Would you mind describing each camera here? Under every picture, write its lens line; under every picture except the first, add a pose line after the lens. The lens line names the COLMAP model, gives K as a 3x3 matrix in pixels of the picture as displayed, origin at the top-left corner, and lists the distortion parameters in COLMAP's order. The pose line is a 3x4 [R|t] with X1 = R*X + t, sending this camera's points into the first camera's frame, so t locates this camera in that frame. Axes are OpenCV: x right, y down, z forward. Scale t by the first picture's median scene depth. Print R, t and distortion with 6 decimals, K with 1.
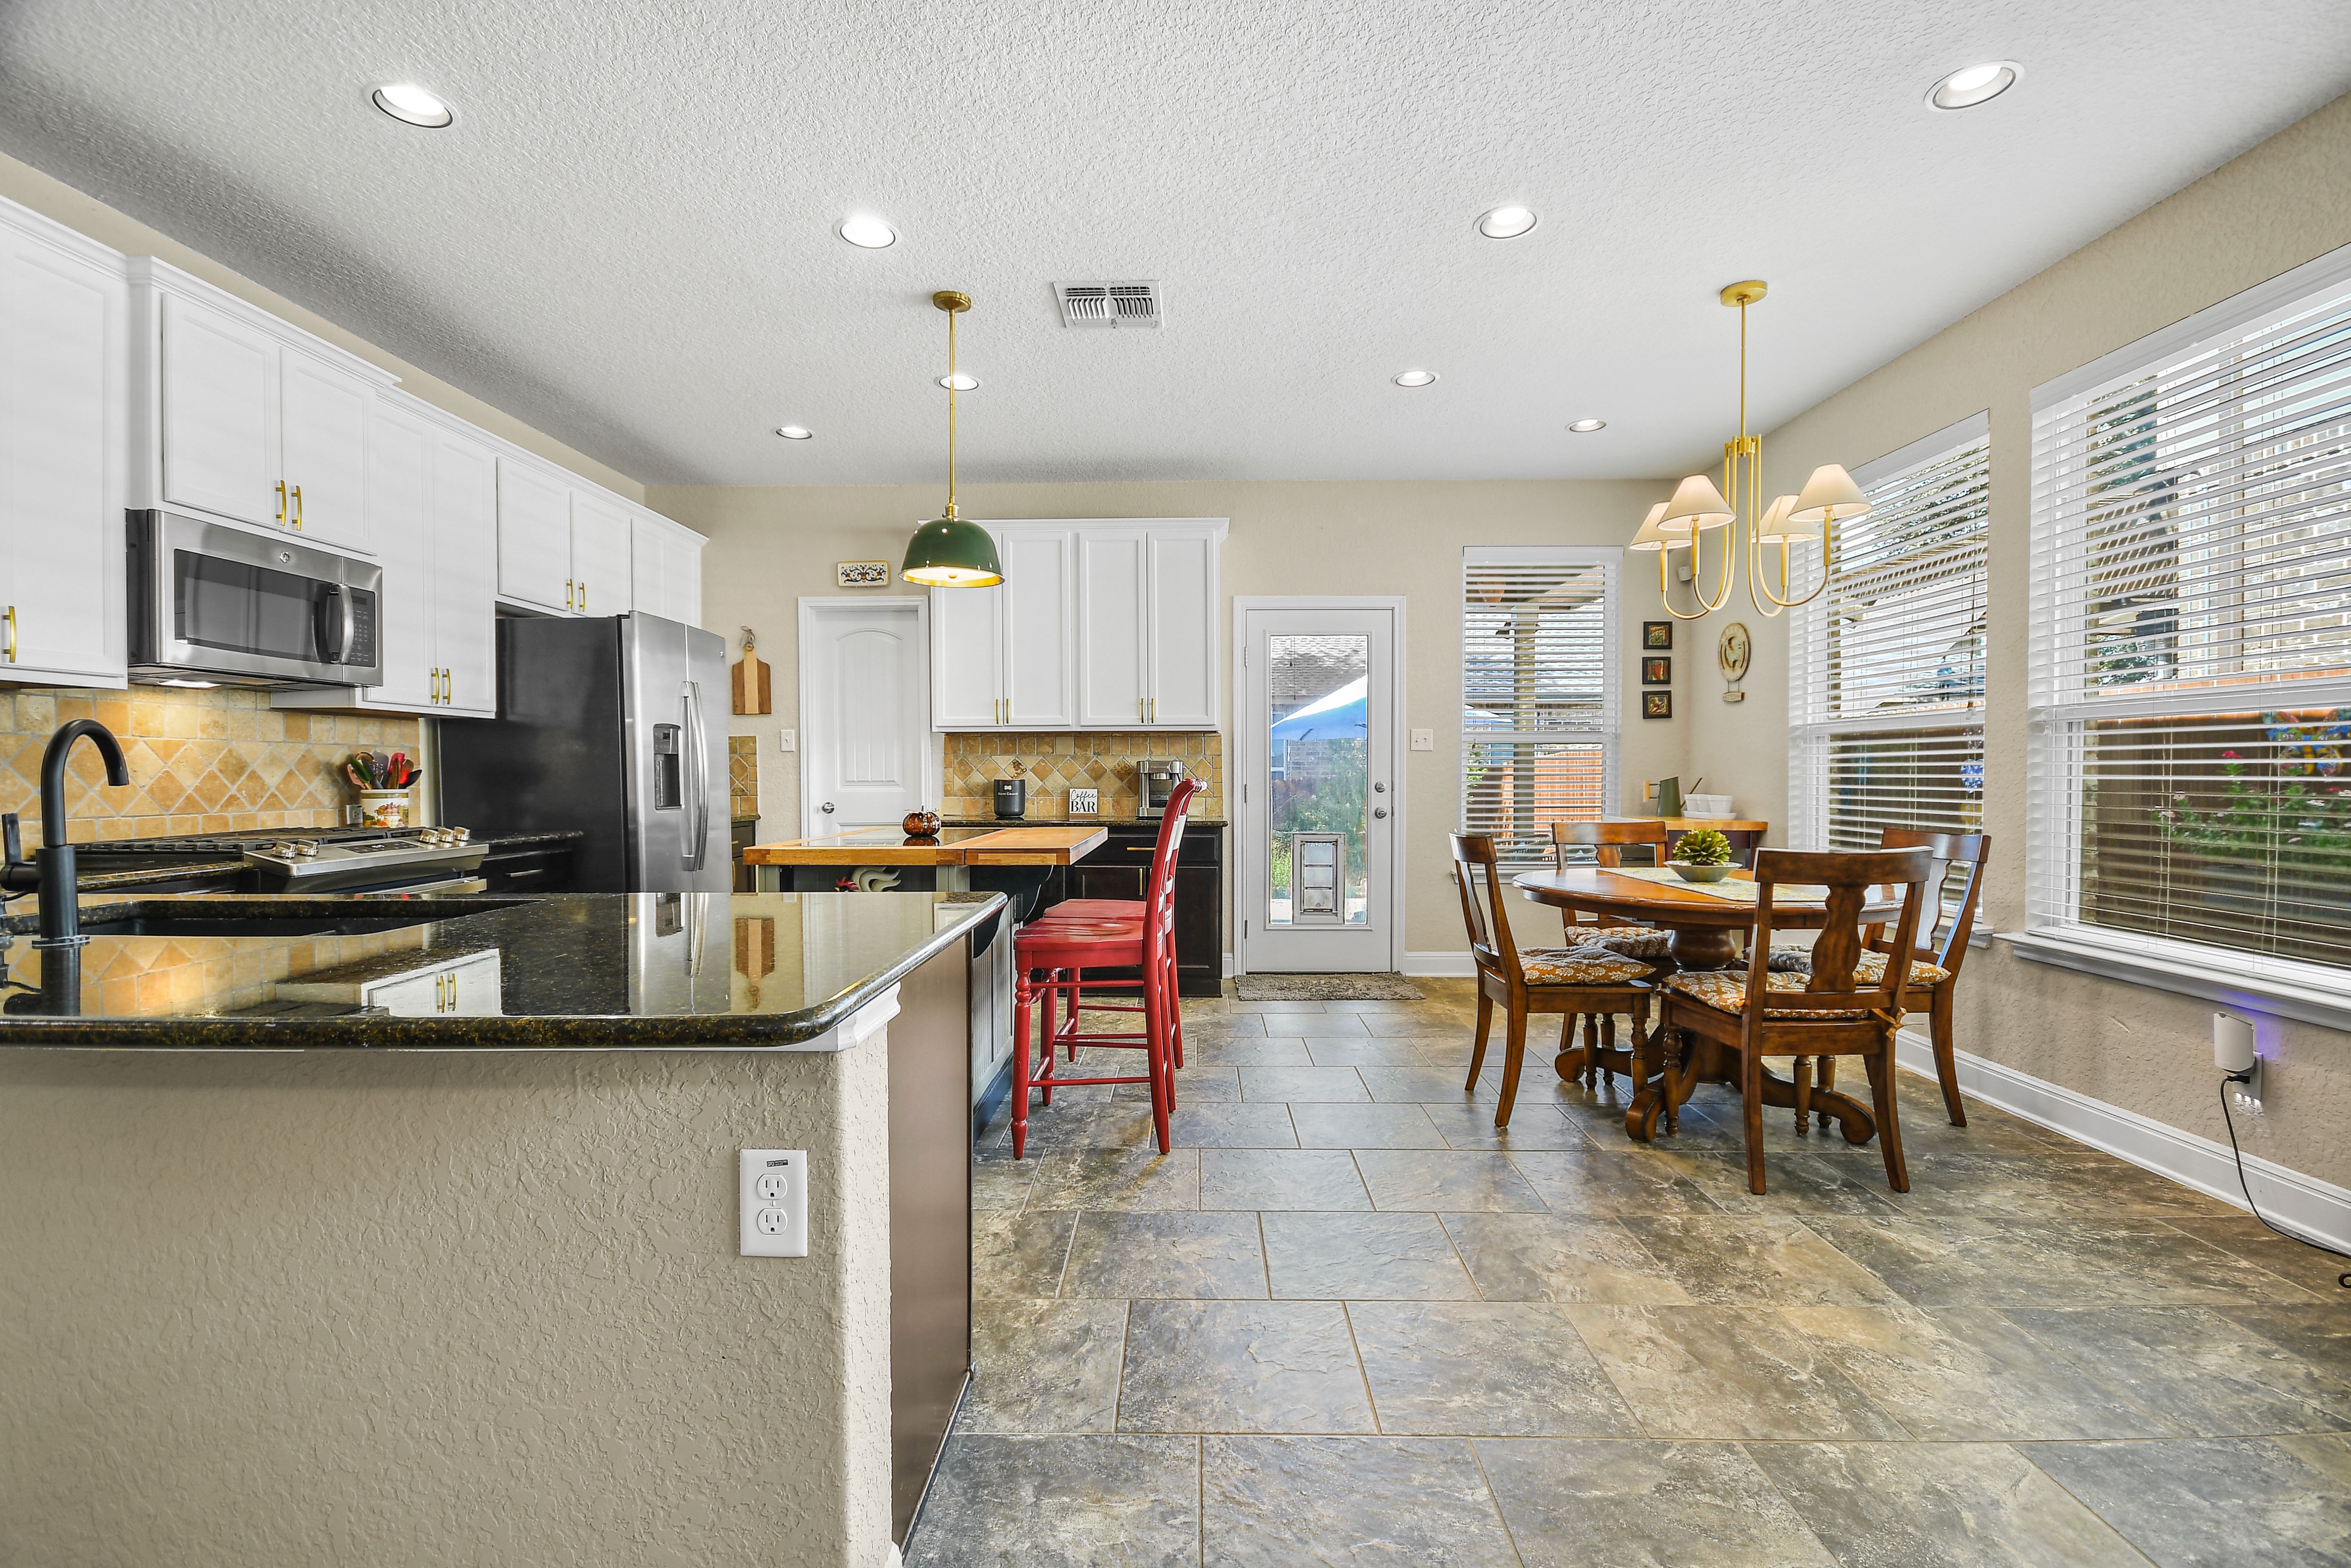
lens RADIAL K [[1050.4, 0, 1177.7], [0, 1050.4, 790.6], [0, 0, 1]] dist [0.003392, -0.006934]
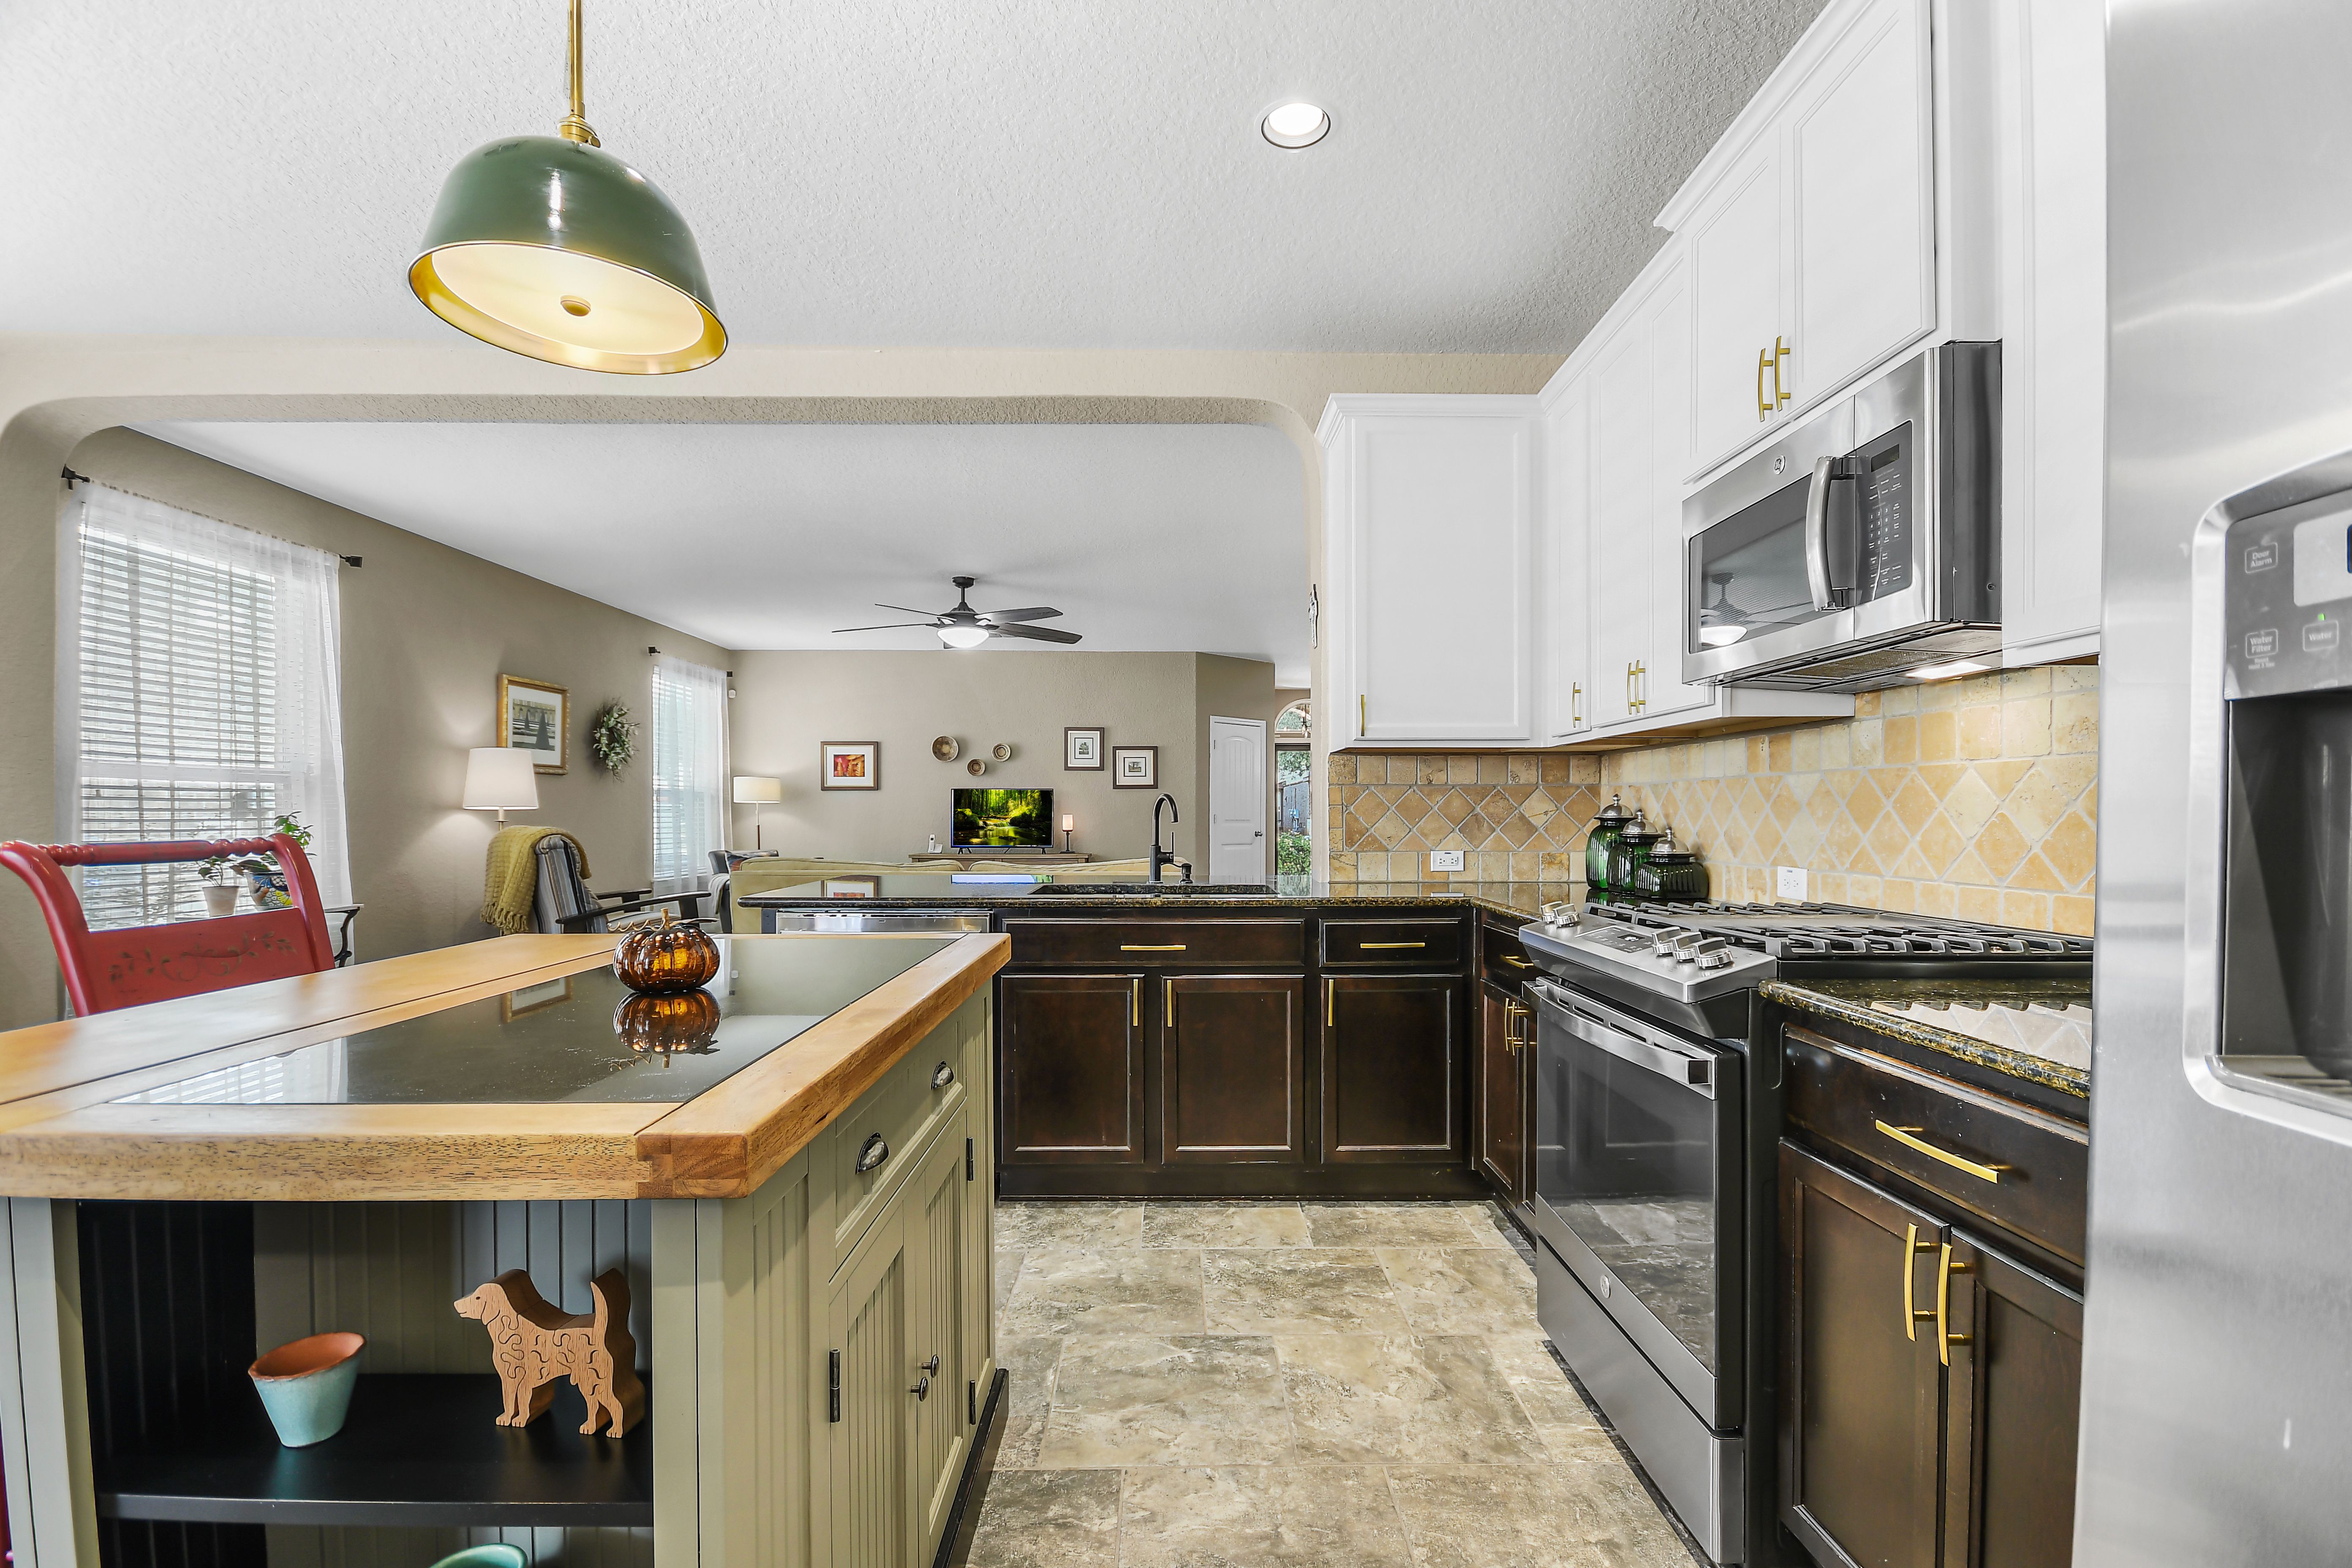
lens RADIAL K [[1039.1, 0, 1189.1], [0, 1039.1, 819.2], [0, 0, 1]] dist [0.010039, -0.014548]
pose [[-0.999523, 0.004417, -0.030581, -0.379482], [0.003688, 0.999708, 0.023882, -0.024895], [0.030678, 0.023758, -0.999247, 1.244765]]
